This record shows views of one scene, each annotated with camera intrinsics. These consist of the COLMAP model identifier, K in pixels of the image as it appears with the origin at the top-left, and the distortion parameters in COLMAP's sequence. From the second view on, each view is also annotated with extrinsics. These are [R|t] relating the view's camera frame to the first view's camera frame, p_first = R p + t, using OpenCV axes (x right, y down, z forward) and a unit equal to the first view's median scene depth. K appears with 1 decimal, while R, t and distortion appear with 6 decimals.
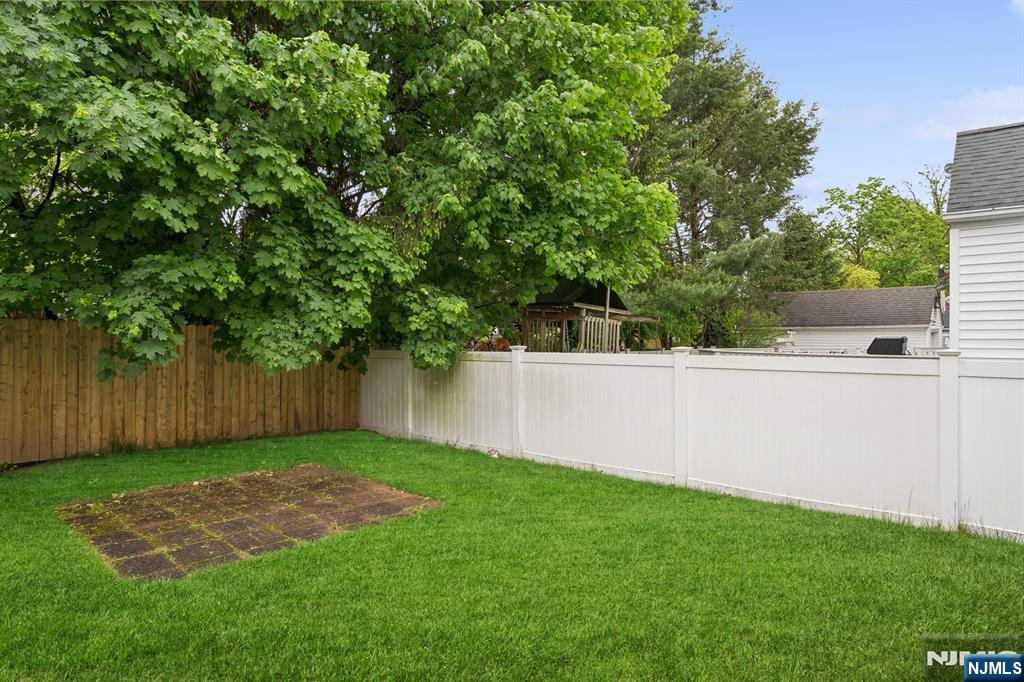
lens RADIAL K [[620.7, 0, 507.6], [0, 620.7, 342.7], [0, 0, 1]] dist [-0.002995, -0.001585]
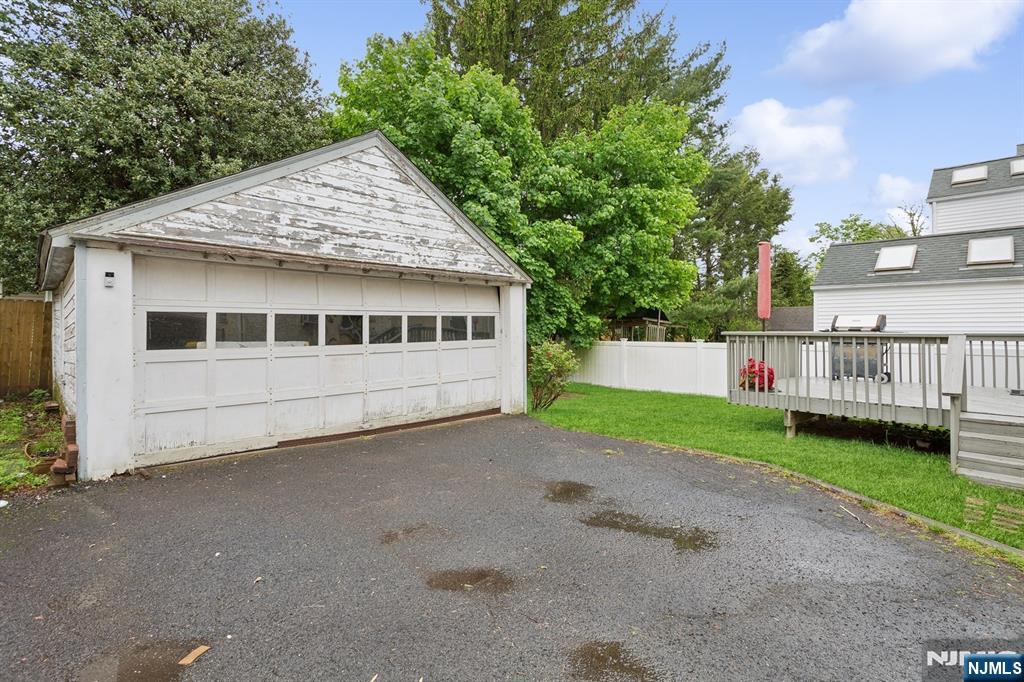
lens RADIAL K [[488.8, 0, 518.3], [0, 488.8, 334.8], [0, 0, 1]] dist [0.001775, 0.000972]
pose [[0.996628, 0.017218, -0.080226, -0.175963], [-0.017758, 0.999824, -0.006019, 0.007545], [0.080108, 0.007423, 0.996759, -0.629111]]
